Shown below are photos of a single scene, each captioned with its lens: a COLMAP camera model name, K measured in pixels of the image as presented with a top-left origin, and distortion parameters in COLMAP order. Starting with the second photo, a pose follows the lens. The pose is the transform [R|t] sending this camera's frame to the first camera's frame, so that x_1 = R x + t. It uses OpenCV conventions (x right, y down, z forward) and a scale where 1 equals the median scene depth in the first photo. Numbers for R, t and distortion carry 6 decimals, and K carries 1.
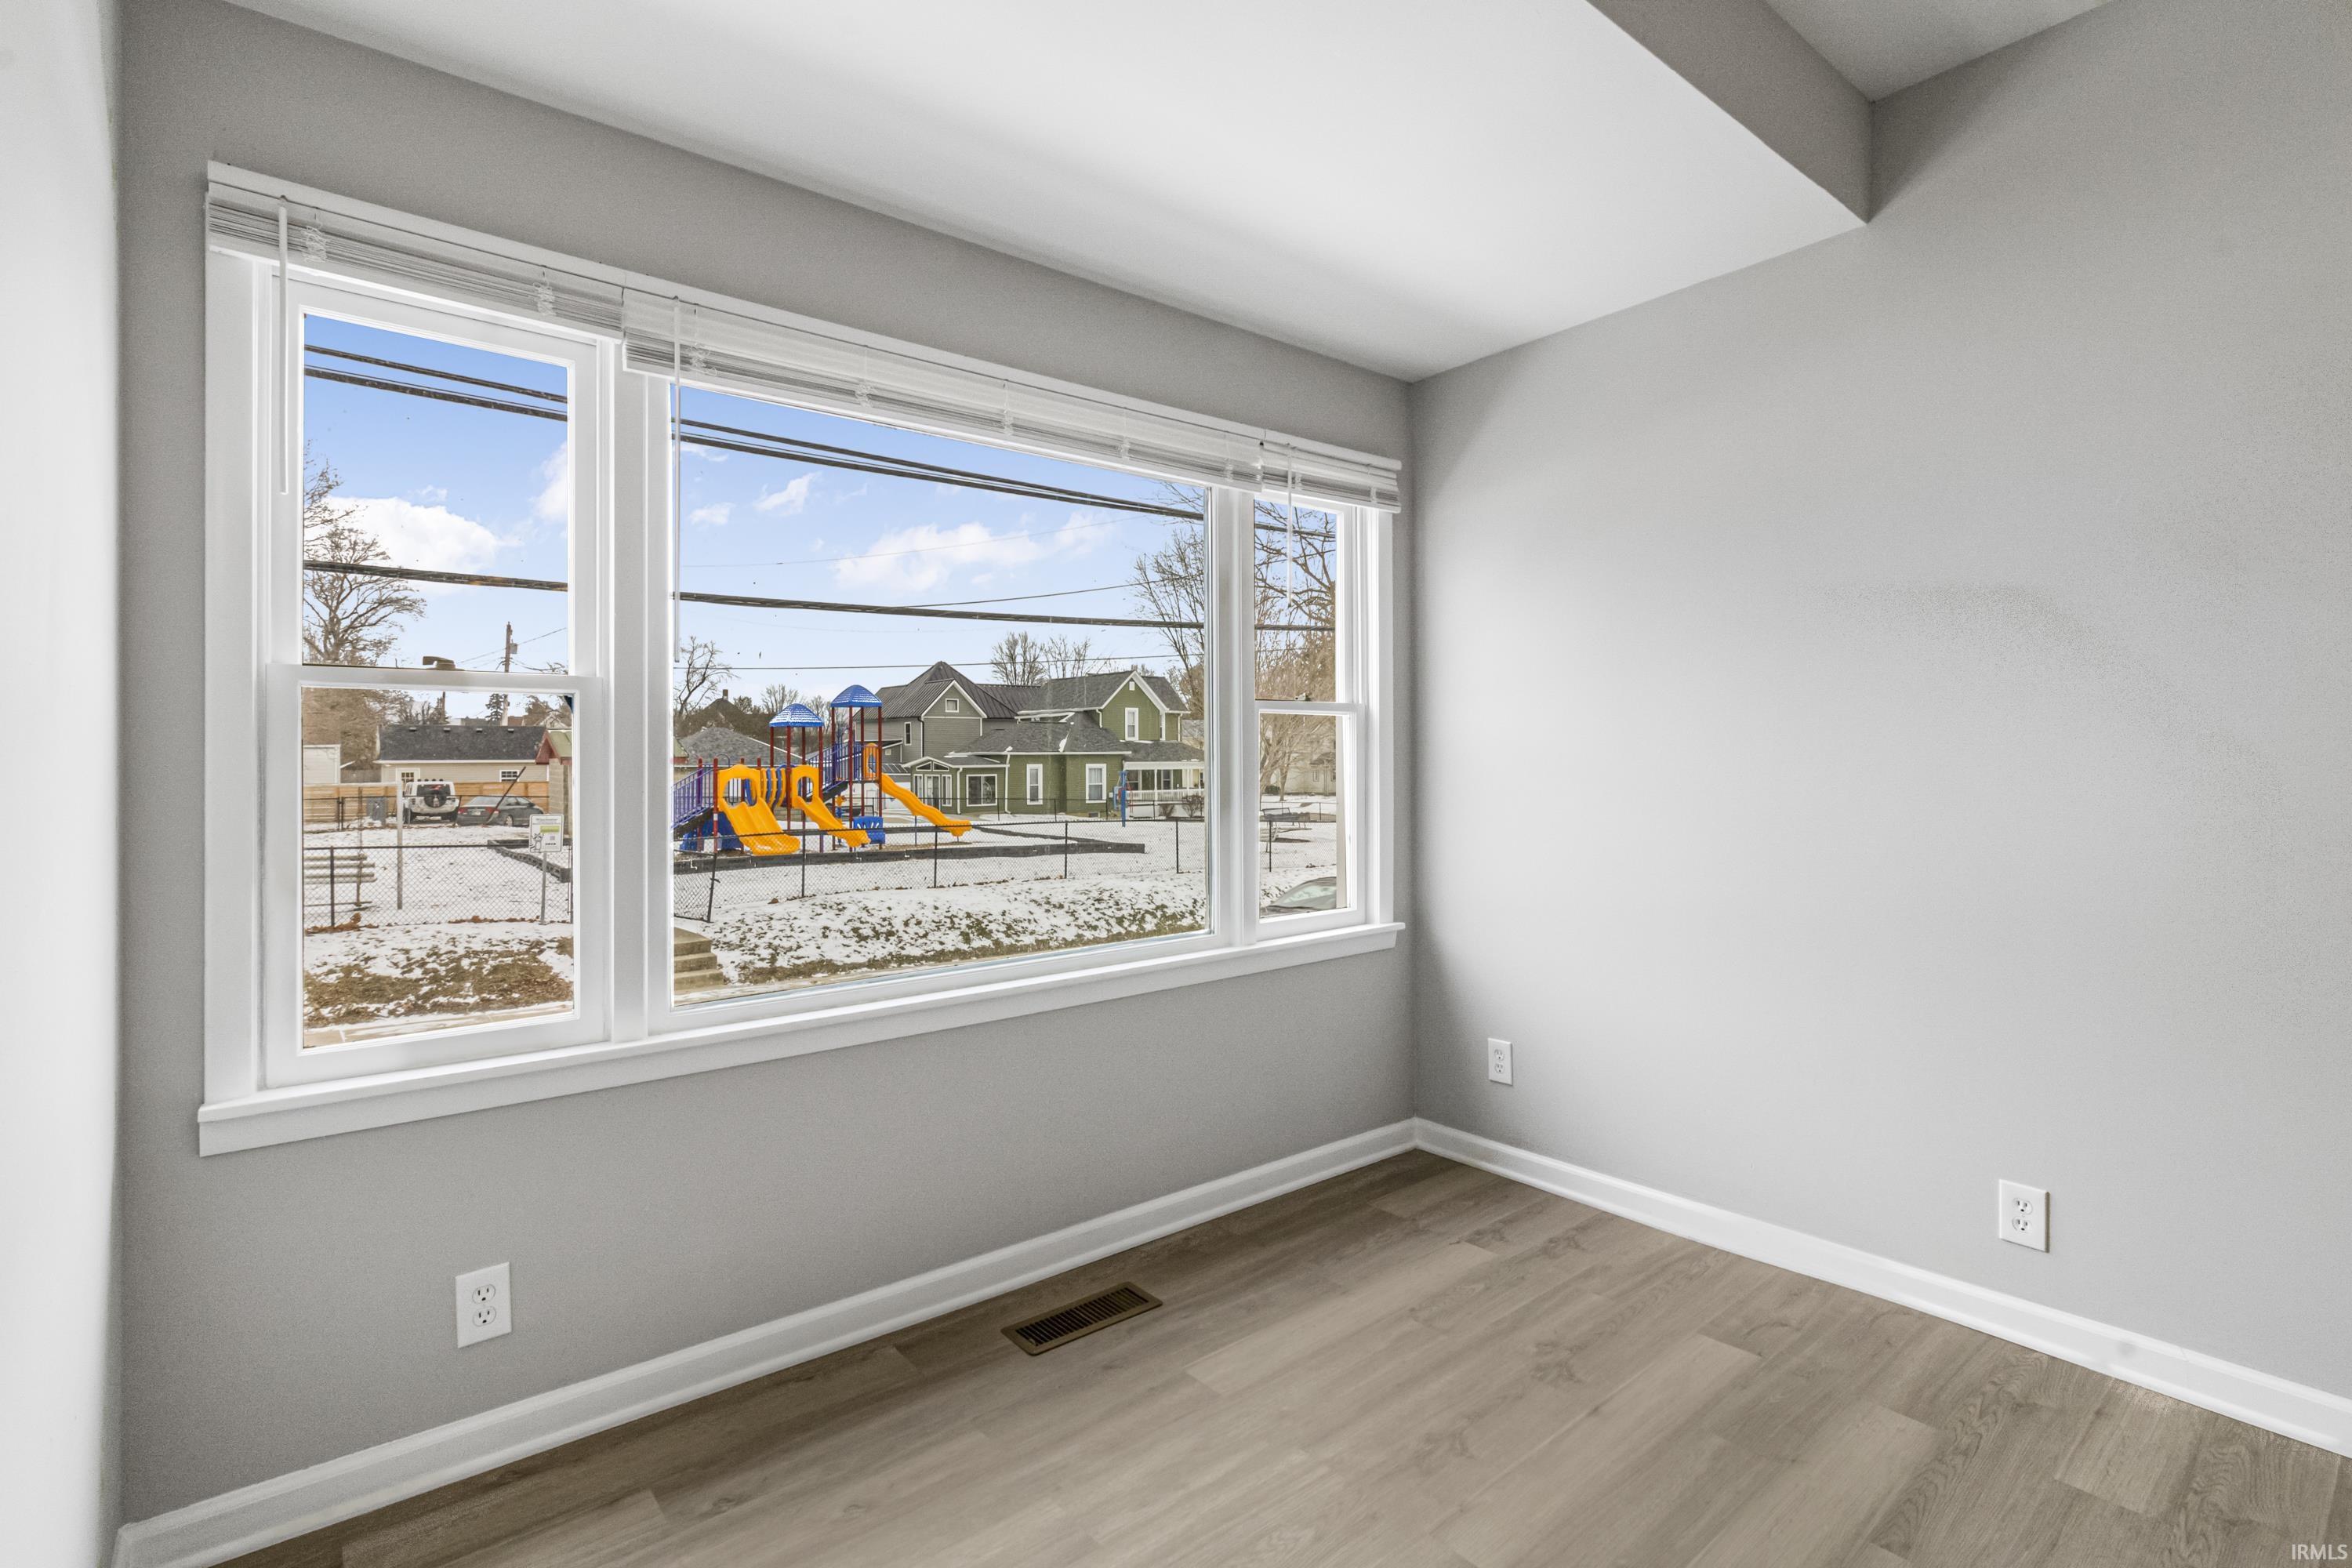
lens RADIAL K [[1148.8, 0, 1188.2], [0, 1148.8, 746.5], [0, 0, 1]] dist [-0.006018, -0.000386]
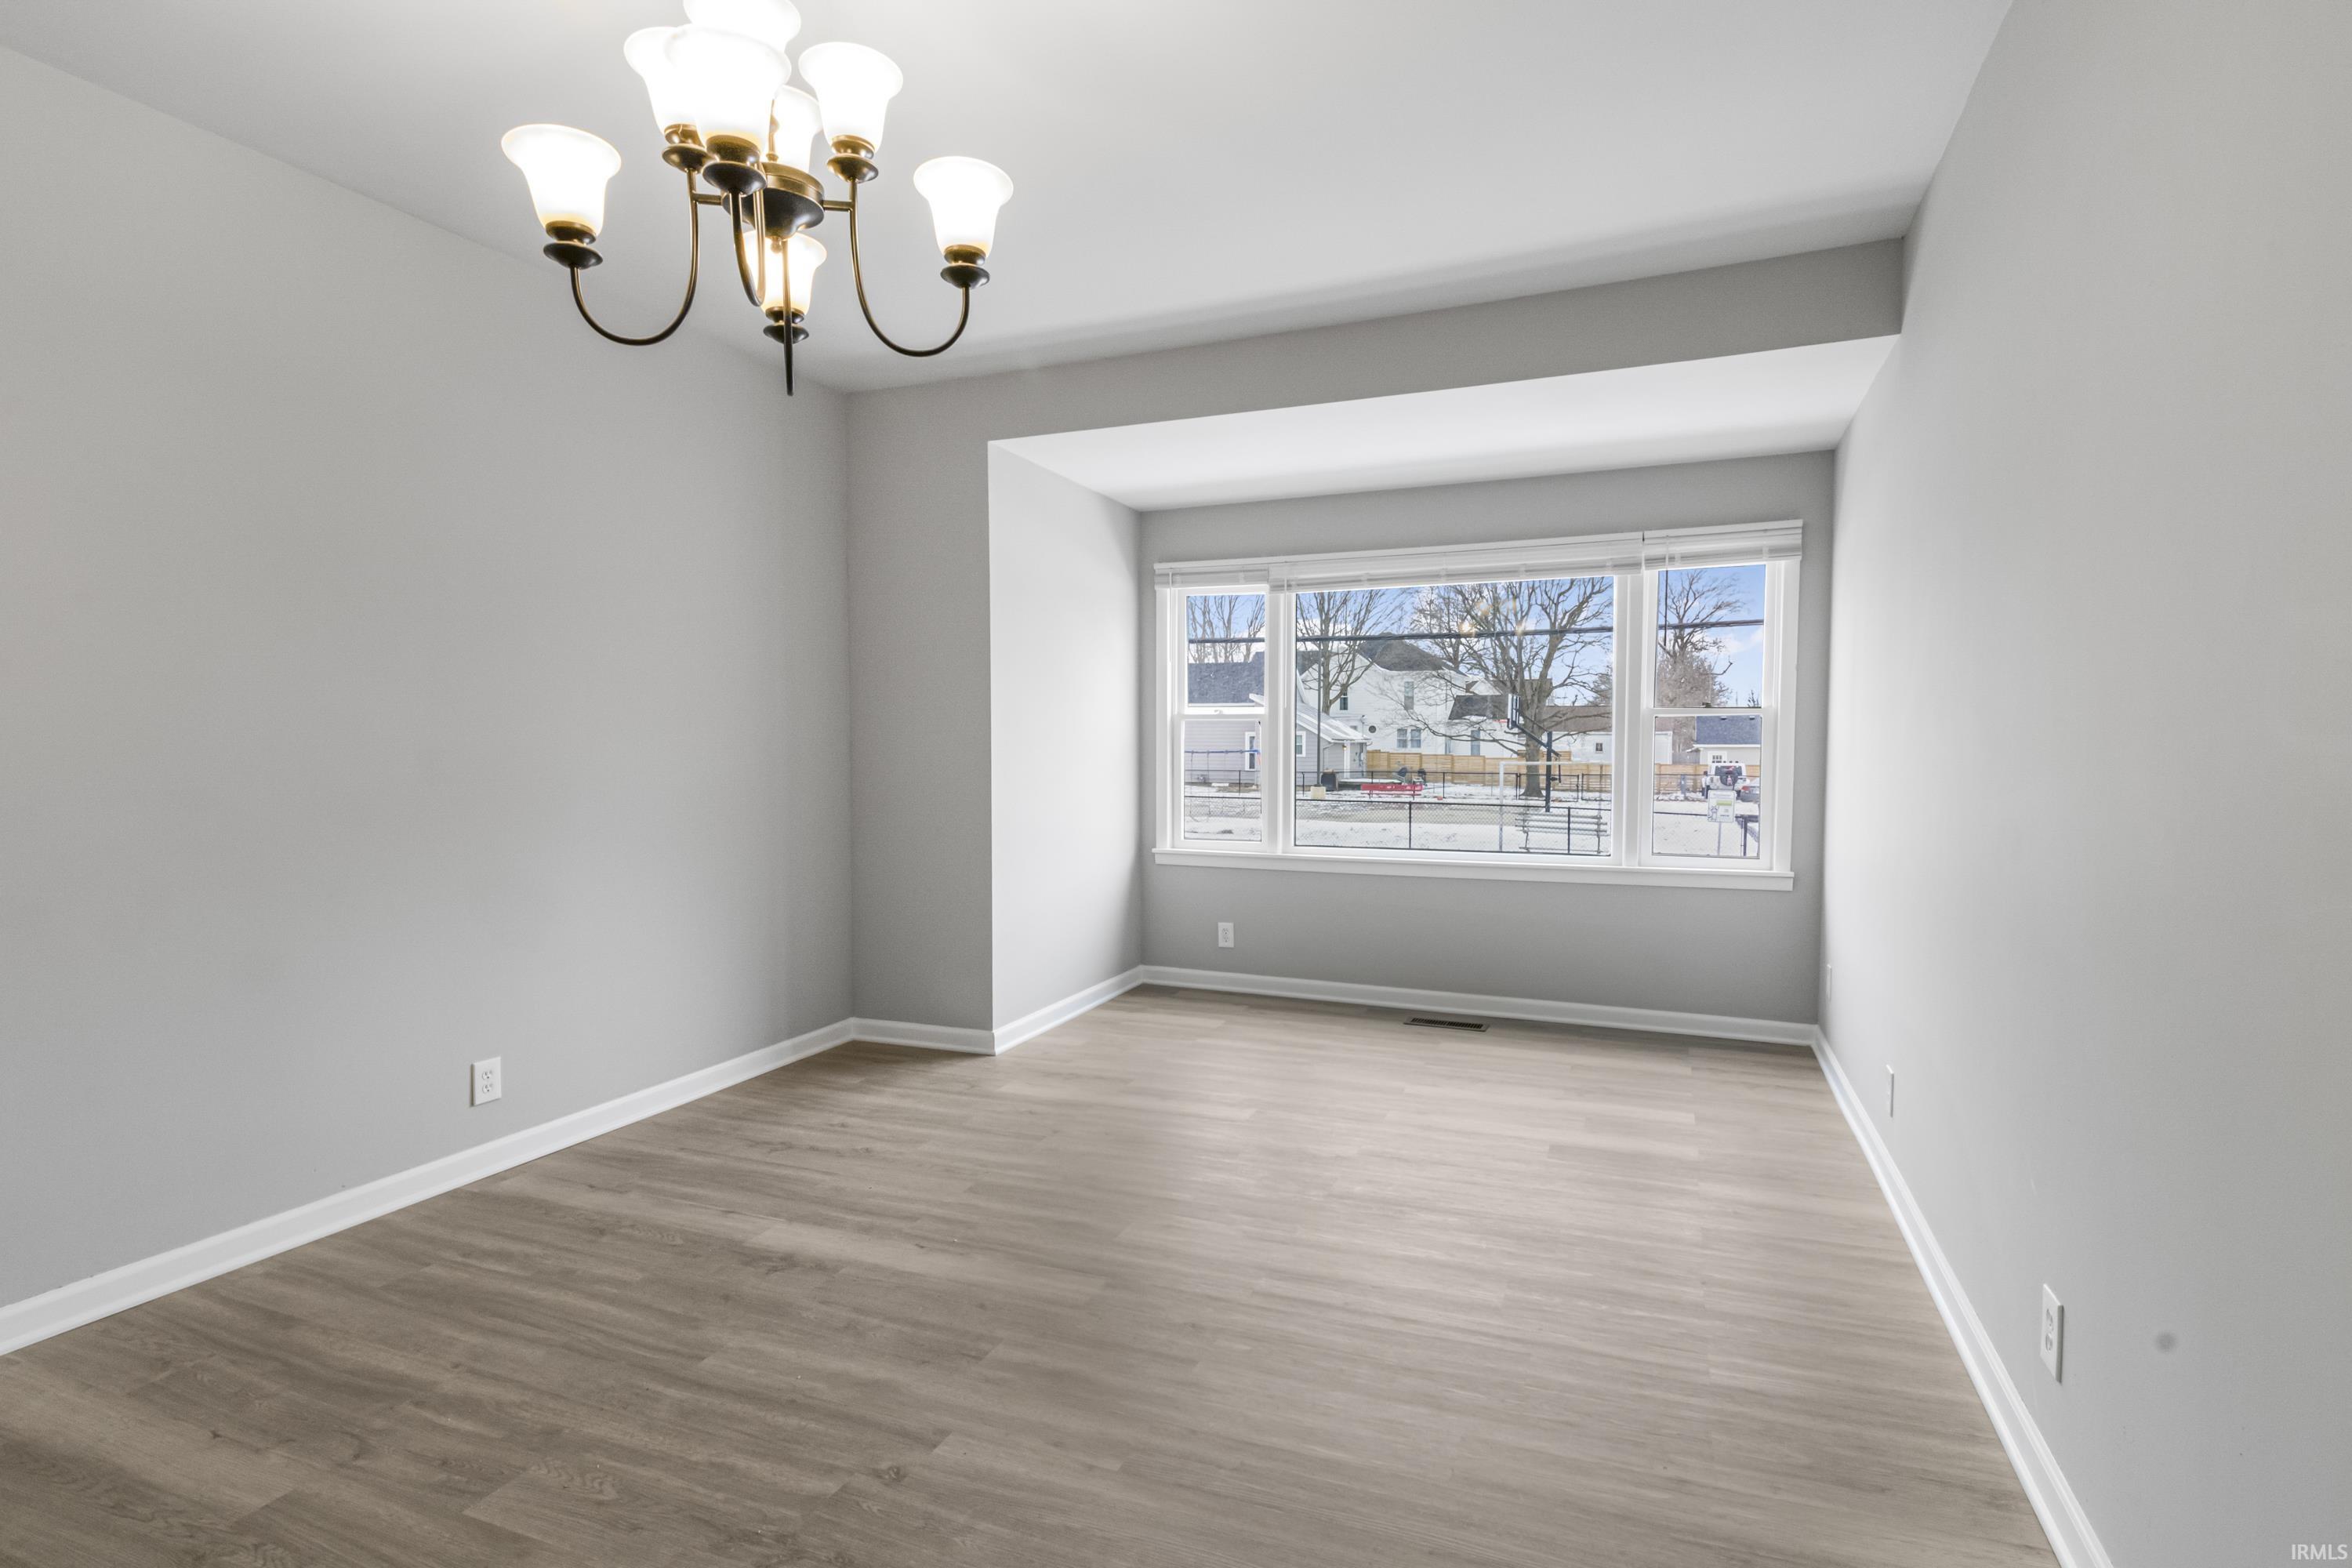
lens RADIAL K [[1148.8, 0, 1190.4], [0, 1148.8, 771.1], [0, 0, 1]] dist [-0.006018, -0.000386]
pose [[0.472520, 0.024903, -0.880968, 1.659811], [0.005892, 0.999489, 0.031413, -0.012212], [0.881300, -0.020034, 0.472132, -0.382045]]
